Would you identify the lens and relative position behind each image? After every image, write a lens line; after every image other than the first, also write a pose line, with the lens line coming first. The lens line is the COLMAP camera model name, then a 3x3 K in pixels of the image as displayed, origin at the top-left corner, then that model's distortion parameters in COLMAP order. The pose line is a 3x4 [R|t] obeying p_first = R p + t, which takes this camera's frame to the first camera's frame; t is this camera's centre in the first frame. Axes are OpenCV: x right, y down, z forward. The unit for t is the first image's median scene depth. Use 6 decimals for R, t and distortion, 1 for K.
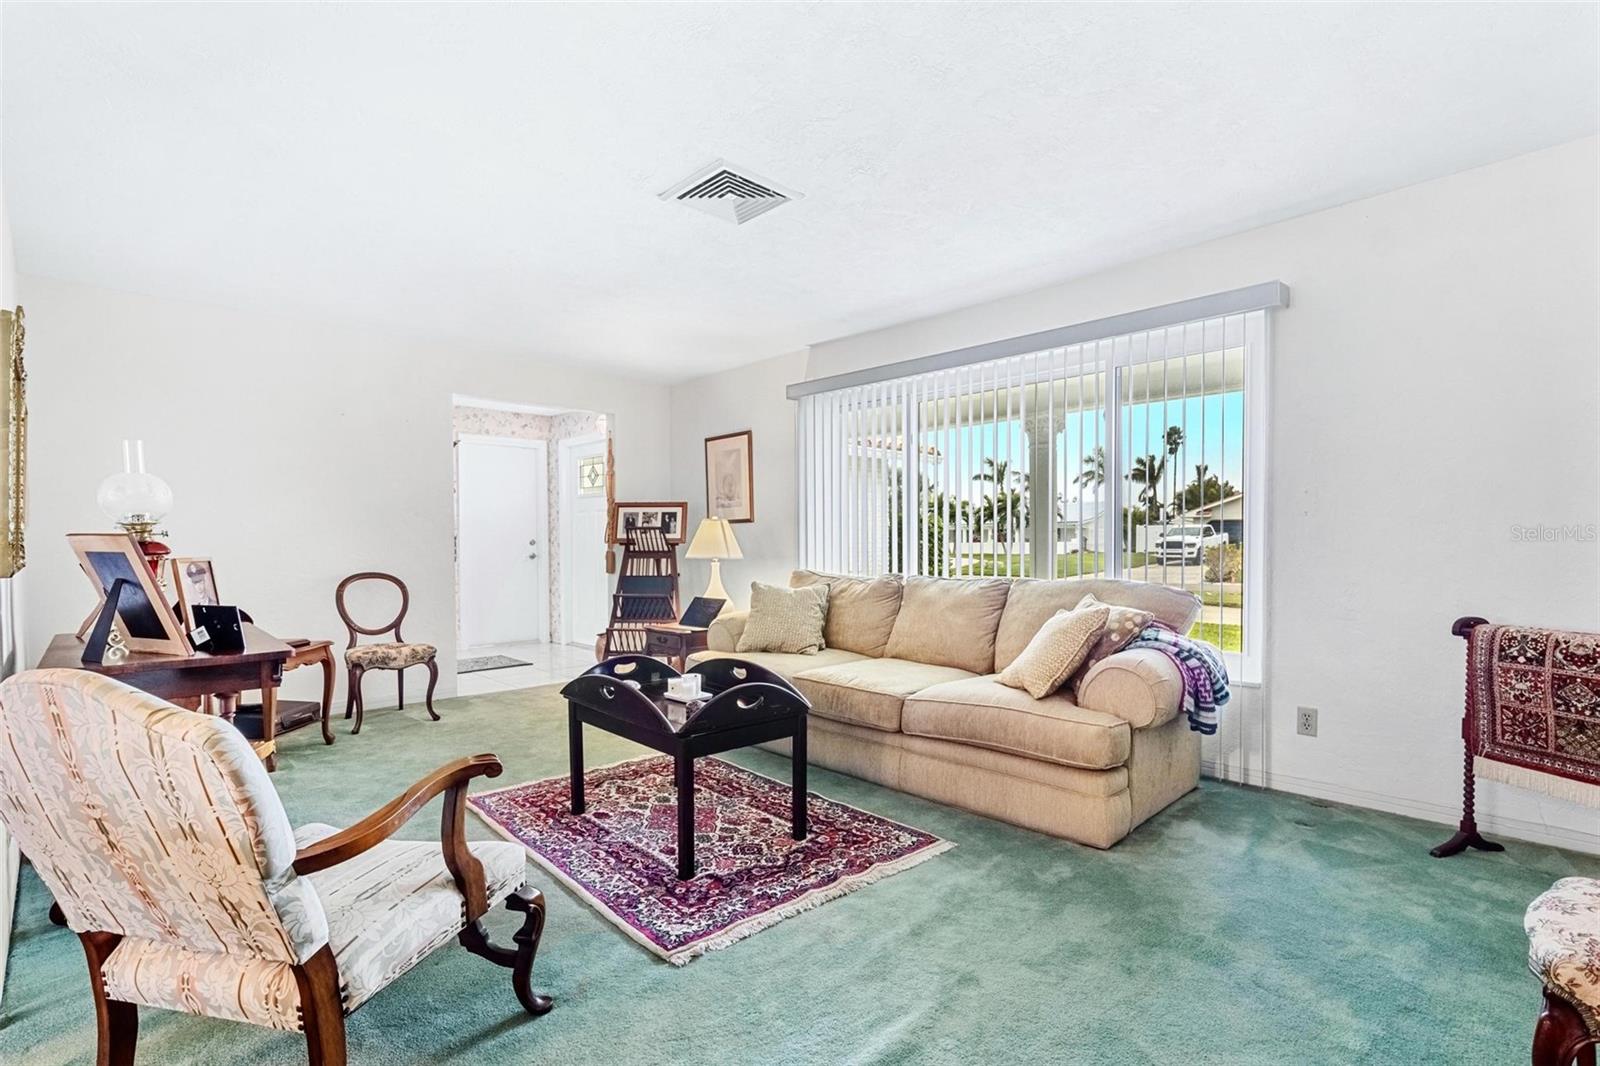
lens RADIAL K [[755.2, 0, 818.5], [0, 755.2, 553.9], [0, 0, 1]] dist [0.002729, 0.000555]
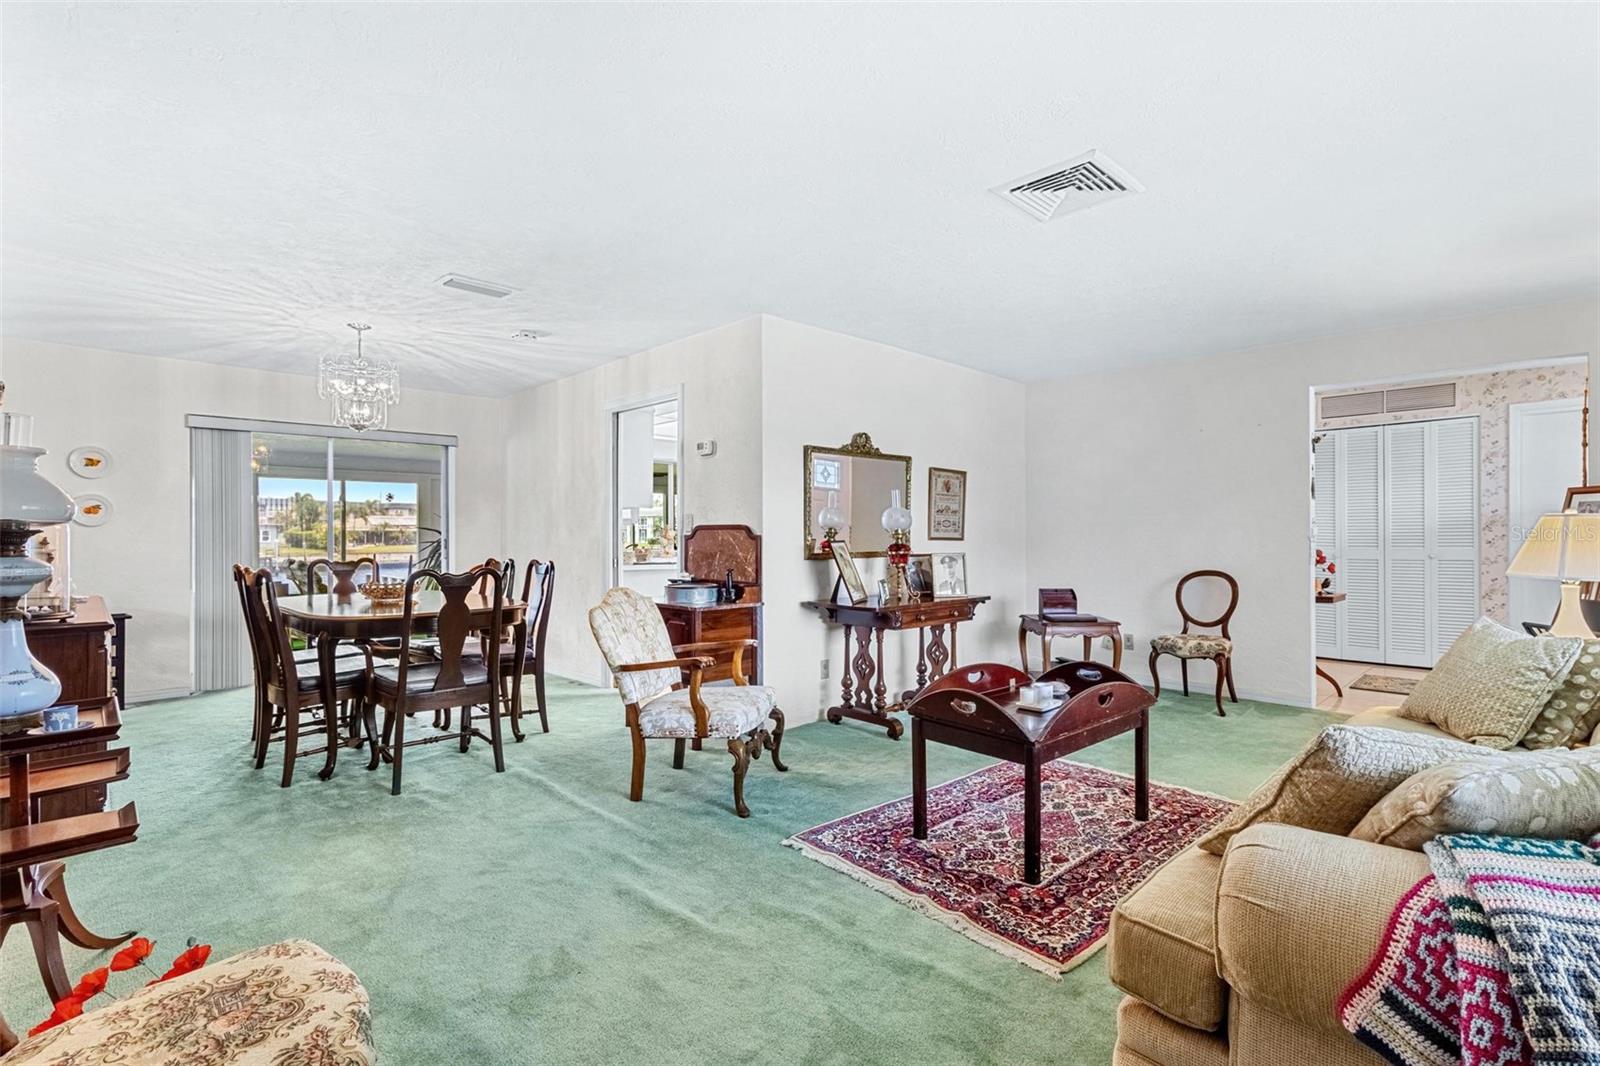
lens RADIAL K [[753.2, 0, 812.8], [0, 753.2, 547.8], [0, 0, 1]] dist [0.001763, 0.000730]
pose [[-0.014907, 0.018177, -0.999724, 0.856431], [-0.015702, 0.999707, 0.018411, -0.032482], [0.999766, 0.015972, -0.014617, 0.738143]]
